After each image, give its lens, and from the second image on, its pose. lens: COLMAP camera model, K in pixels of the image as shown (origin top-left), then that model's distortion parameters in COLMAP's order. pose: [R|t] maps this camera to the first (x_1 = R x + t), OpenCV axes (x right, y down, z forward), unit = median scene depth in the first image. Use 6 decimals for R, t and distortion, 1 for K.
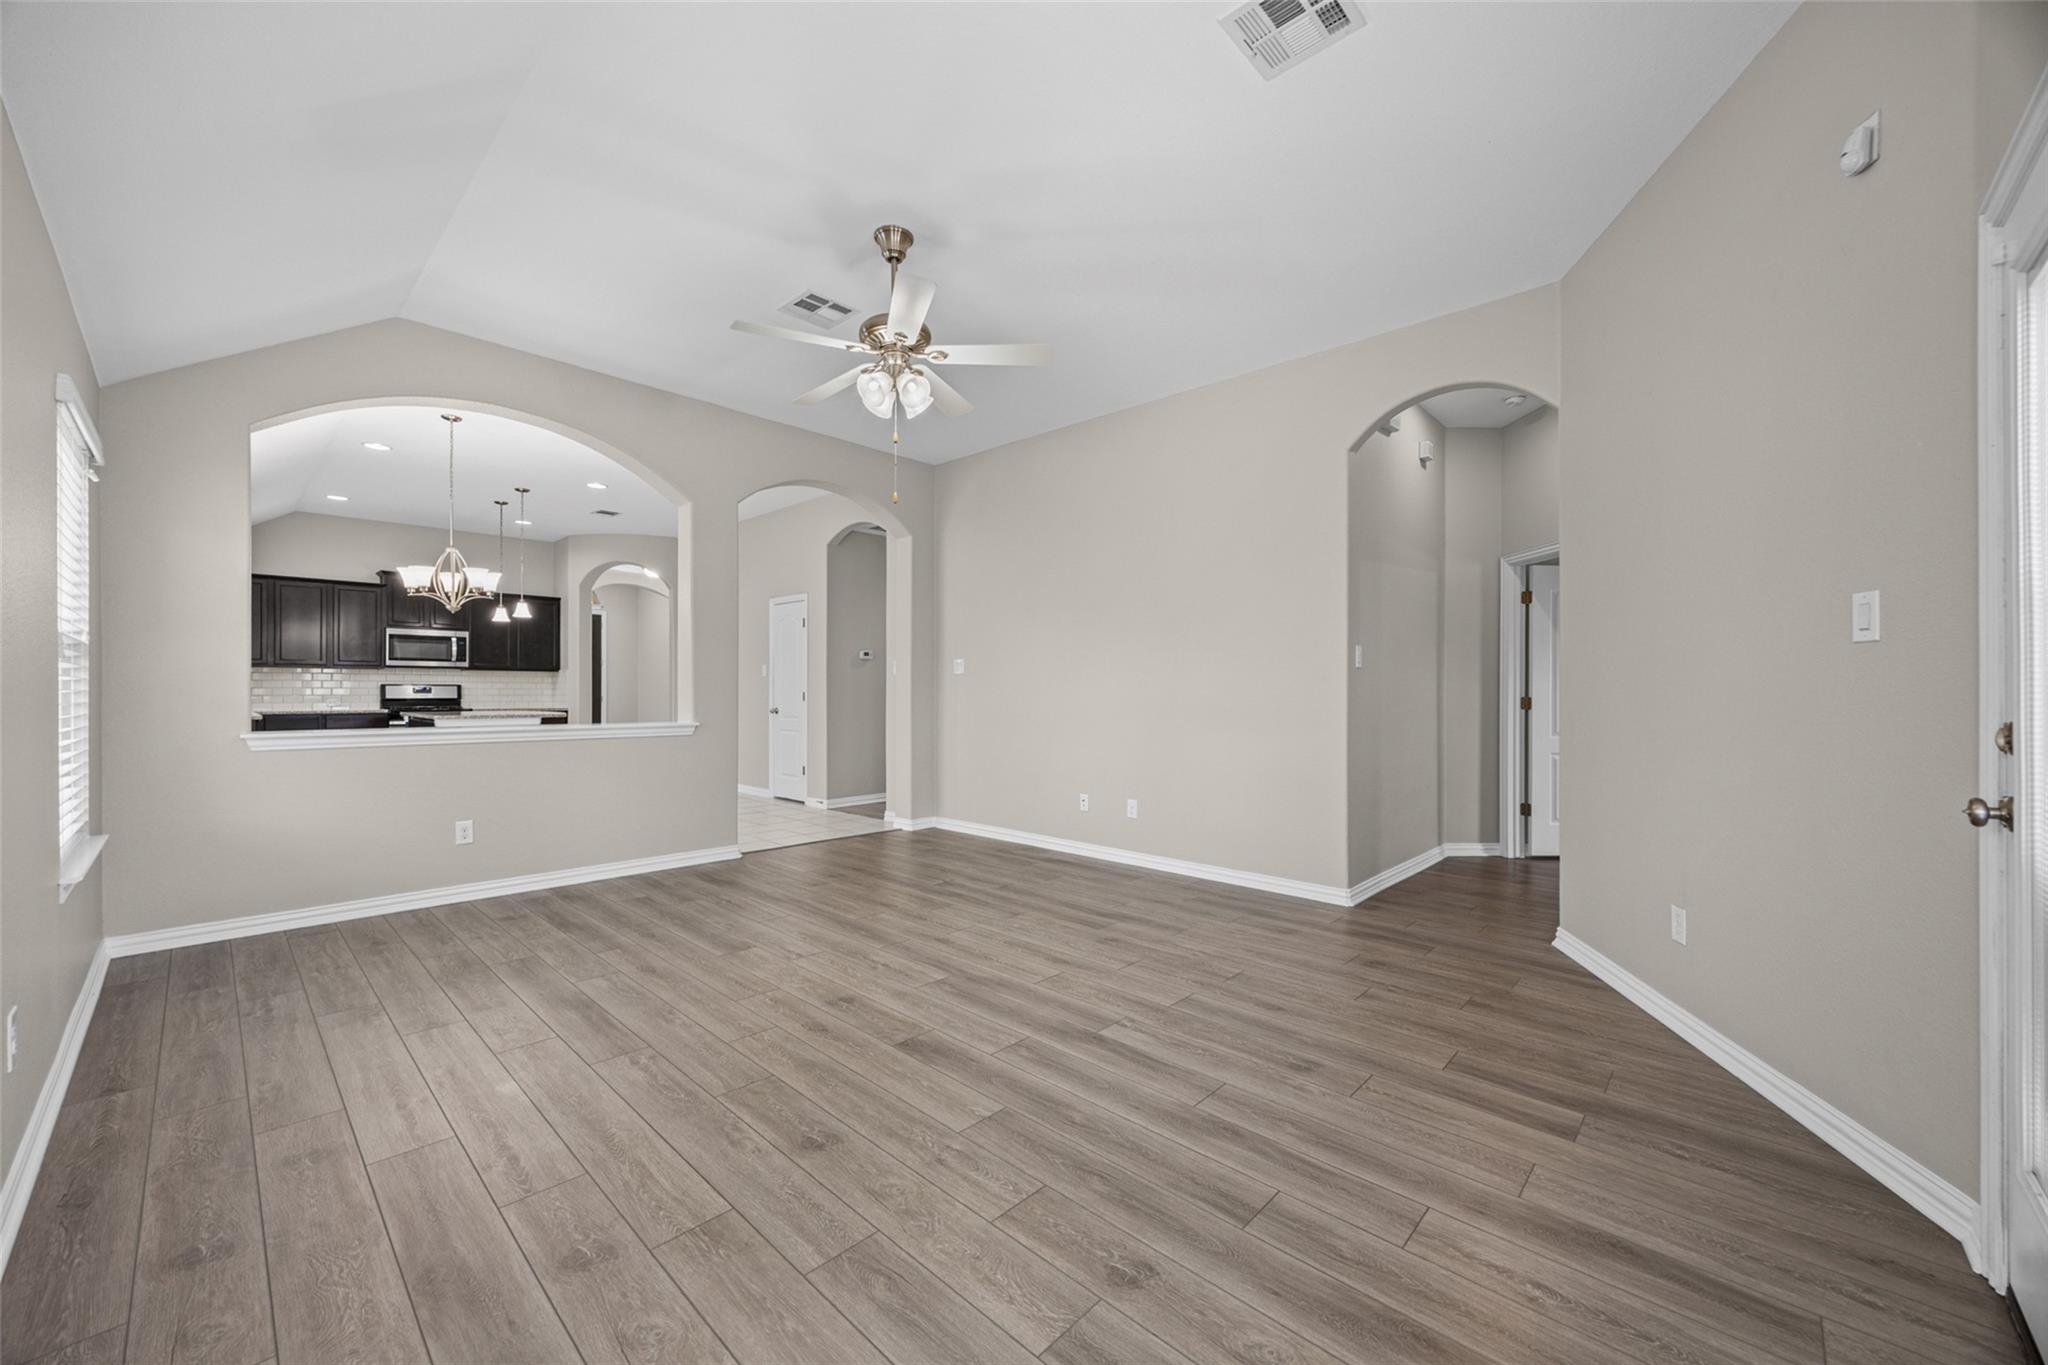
lens RADIAL K [[789.2, 0, 1026.3], [0, 789.2, 698.3], [0, 0, 1]] dist [0.001867, 0.000140]
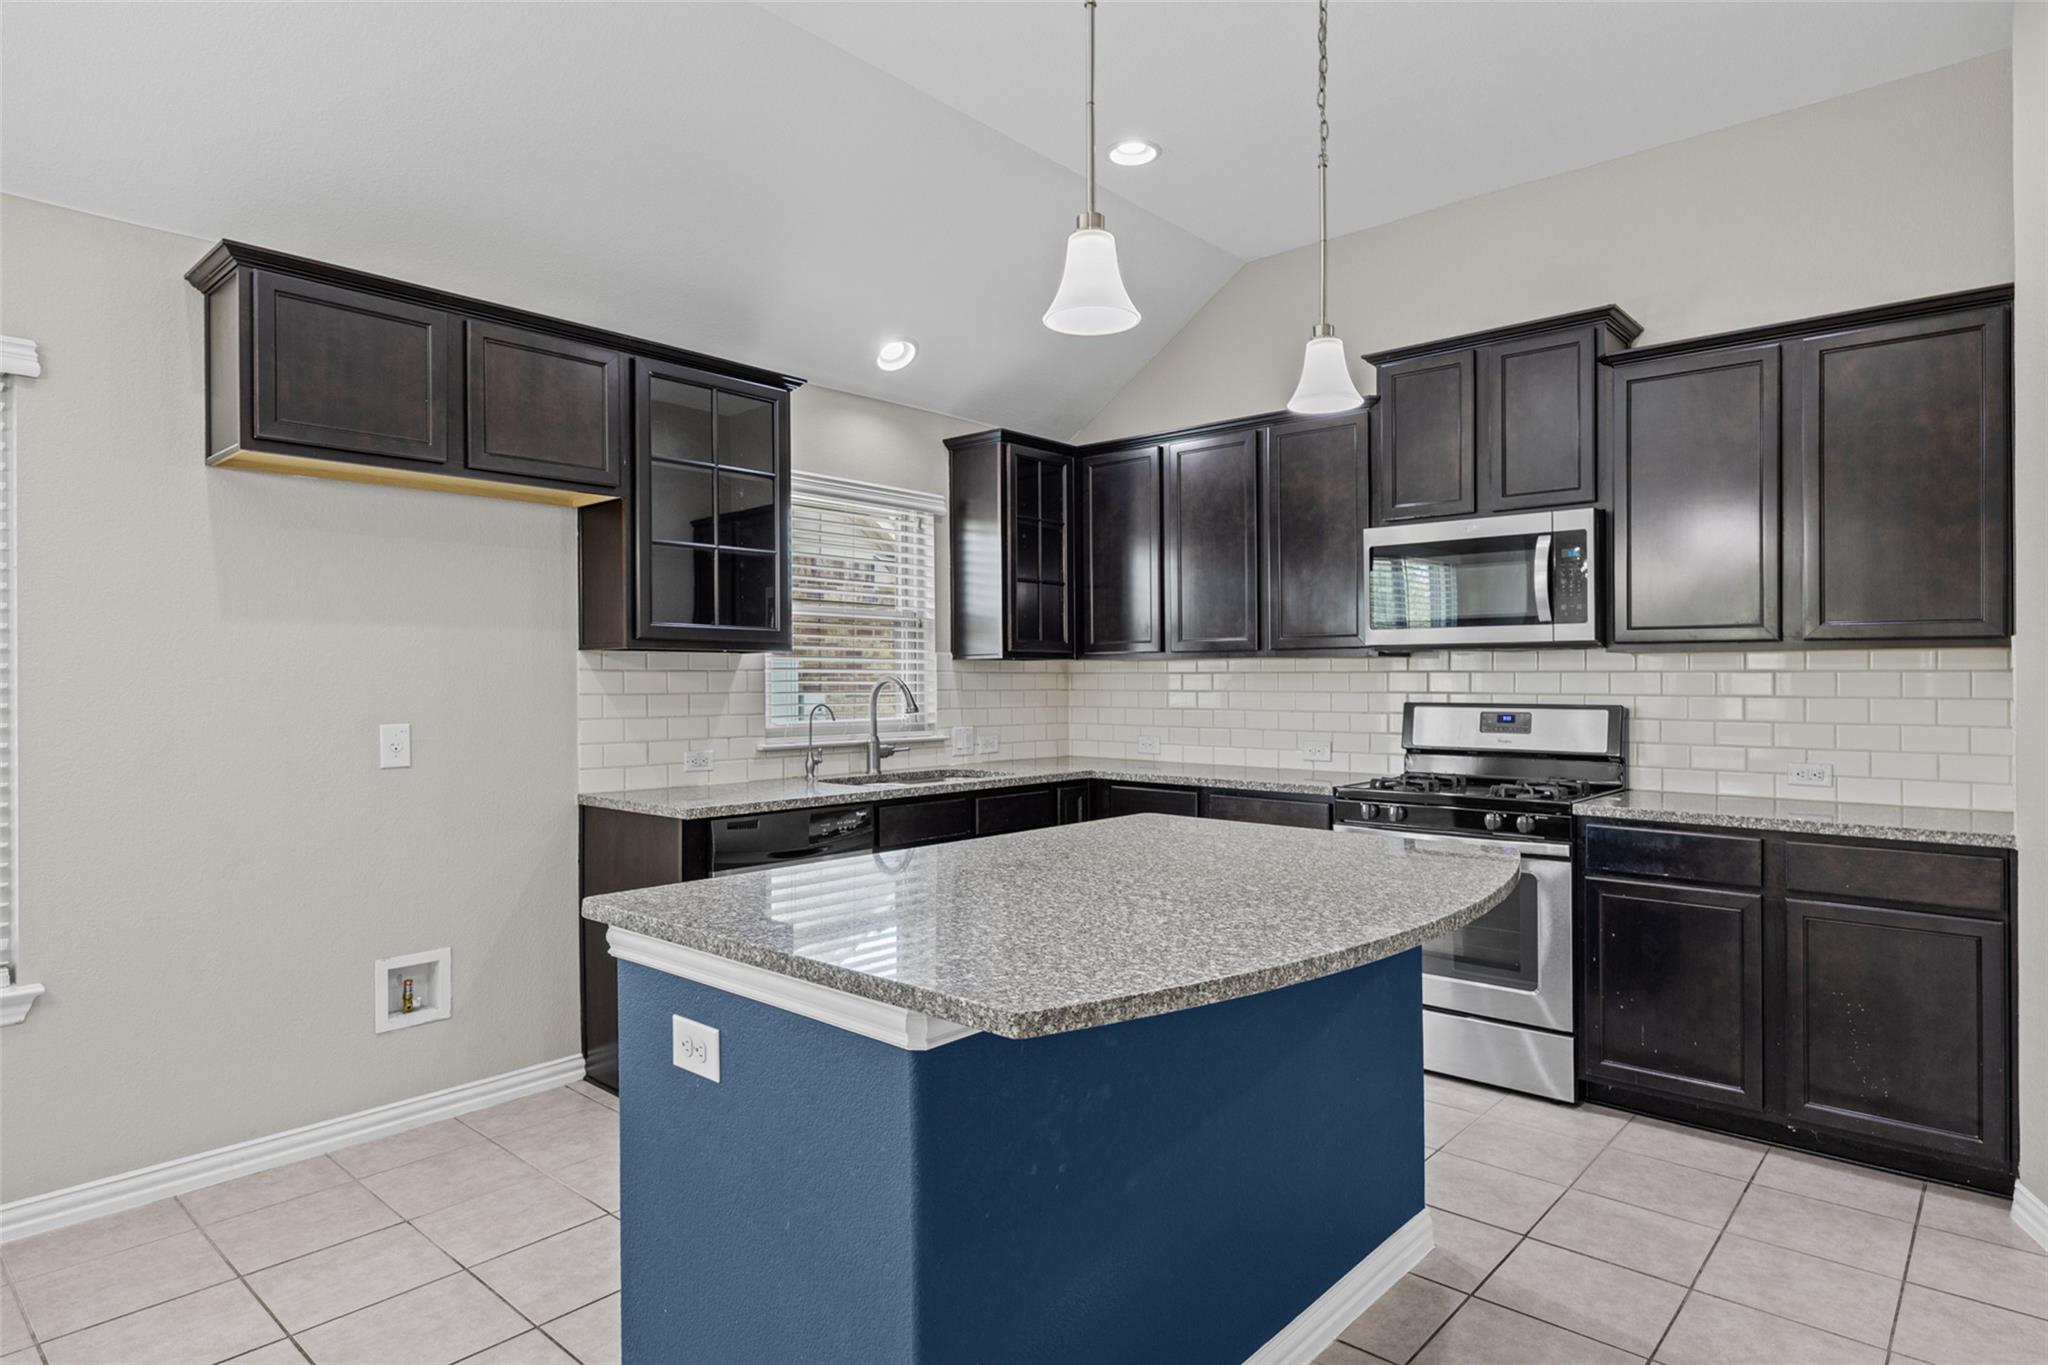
lens RADIAL K [[1131.9, 0, 1045.7], [0, 1131.9, 690.4], [0, 0, 1]] dist [-0.017100, -0.001048]
pose [[0.055952, 0.003784, -0.998426, -0.562635], [-0.013595, 0.999903, 0.003028, -0.036188], [0.998341, 0.013404, 0.055998, 1.326687]]
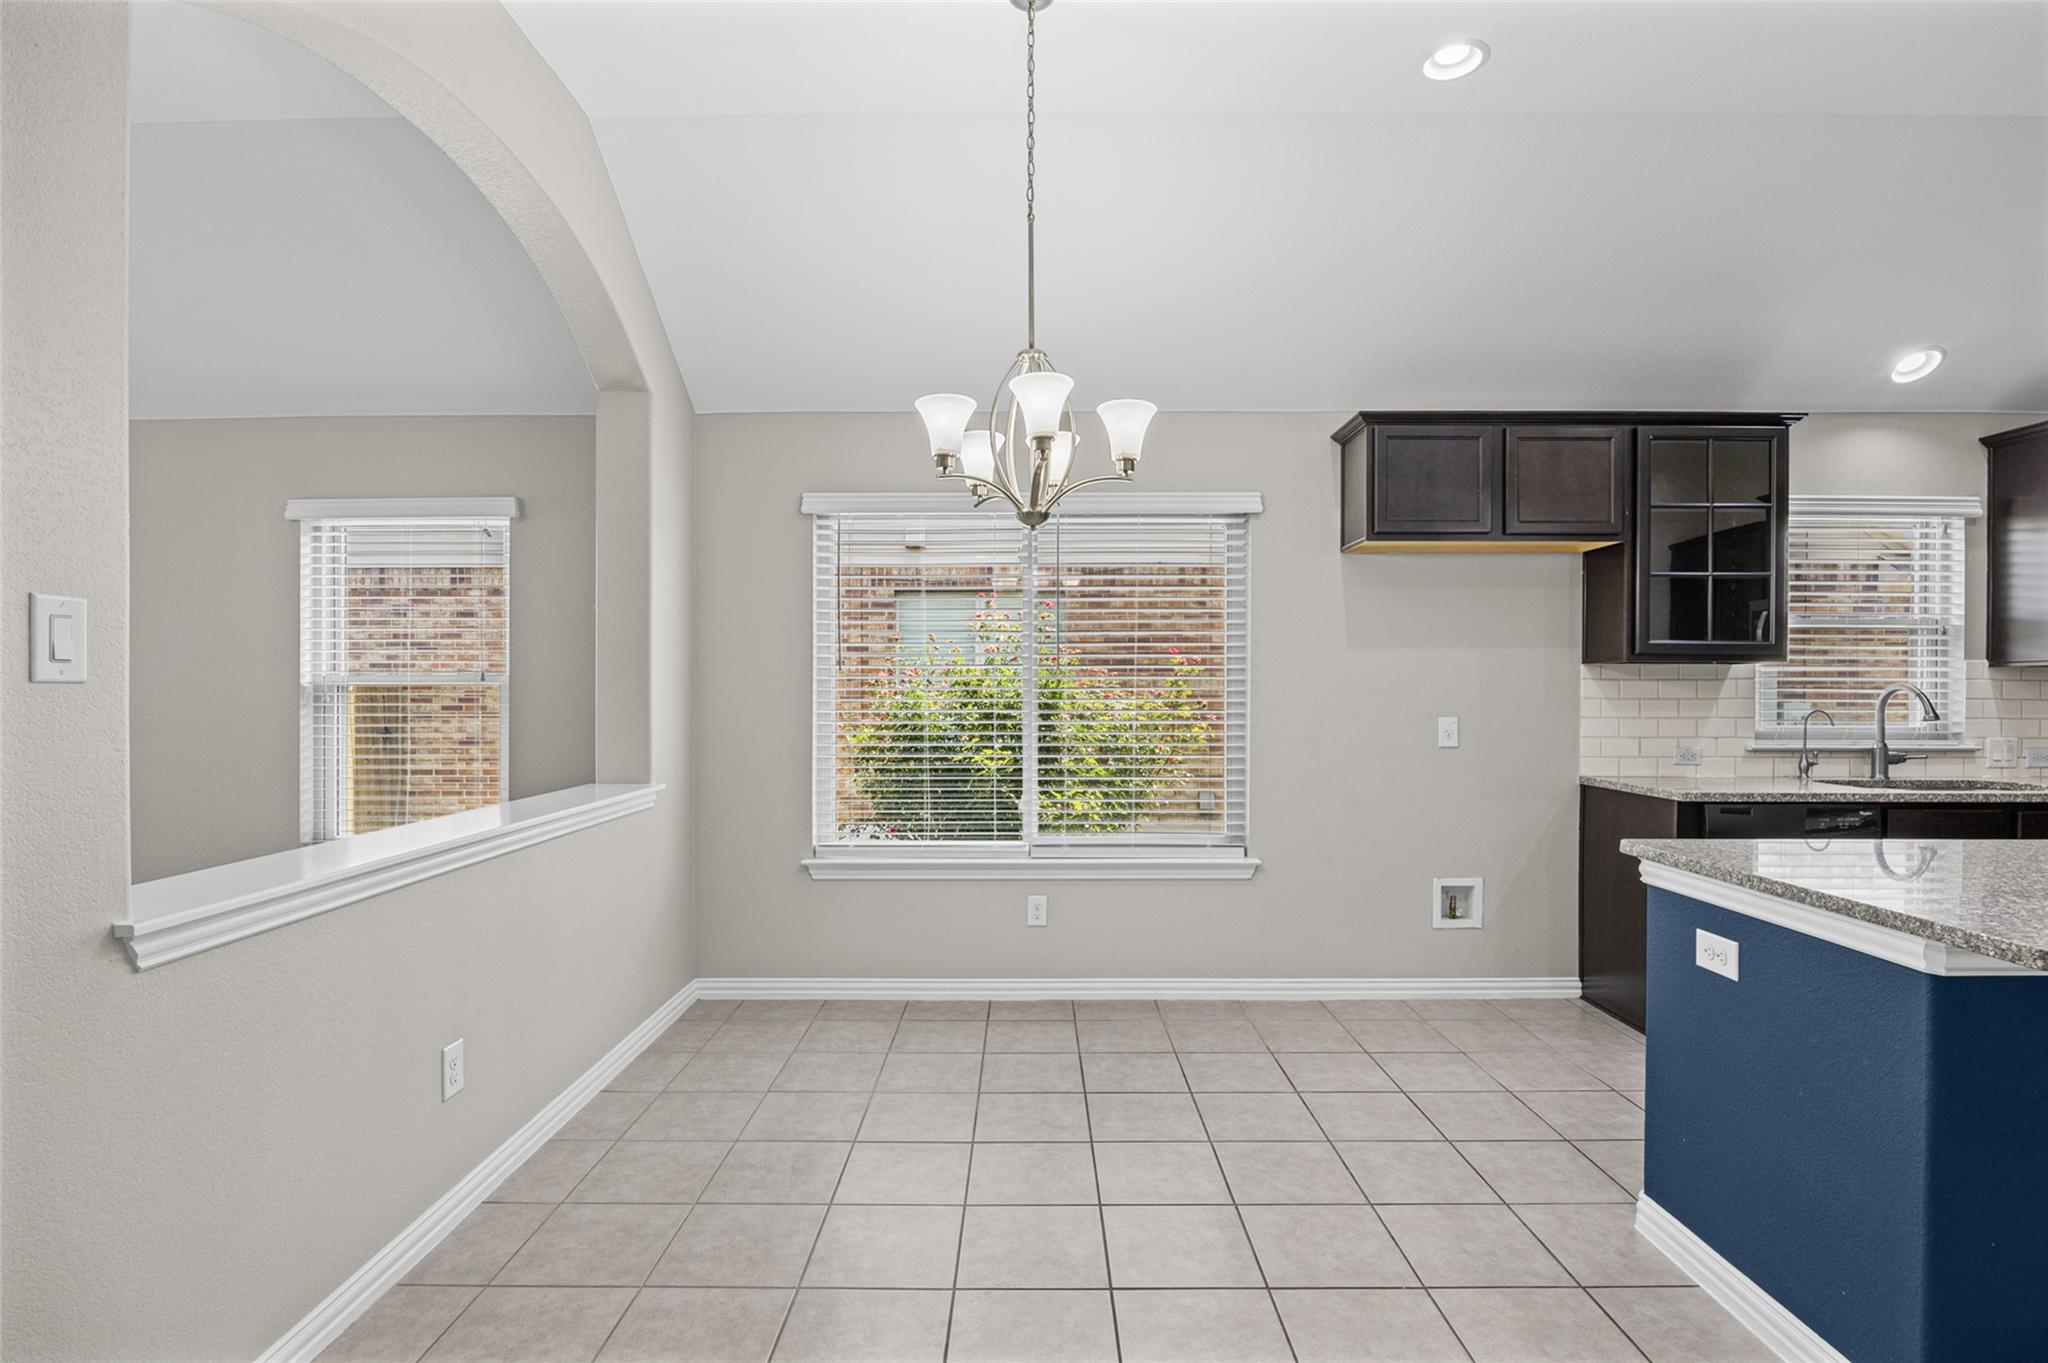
lens RADIAL K [[977.0, 0, 1022.3], [0, 977.0, 704.2], [0, 0, 1]] dist [-0.009544, 0.000056]
pose [[-0.726563, 0.004677, -0.687084, -0.431808], [-0.016743, 0.999559, 0.024510, -0.034553], [0.686896, 0.029312, -0.726165, 1.332954]]
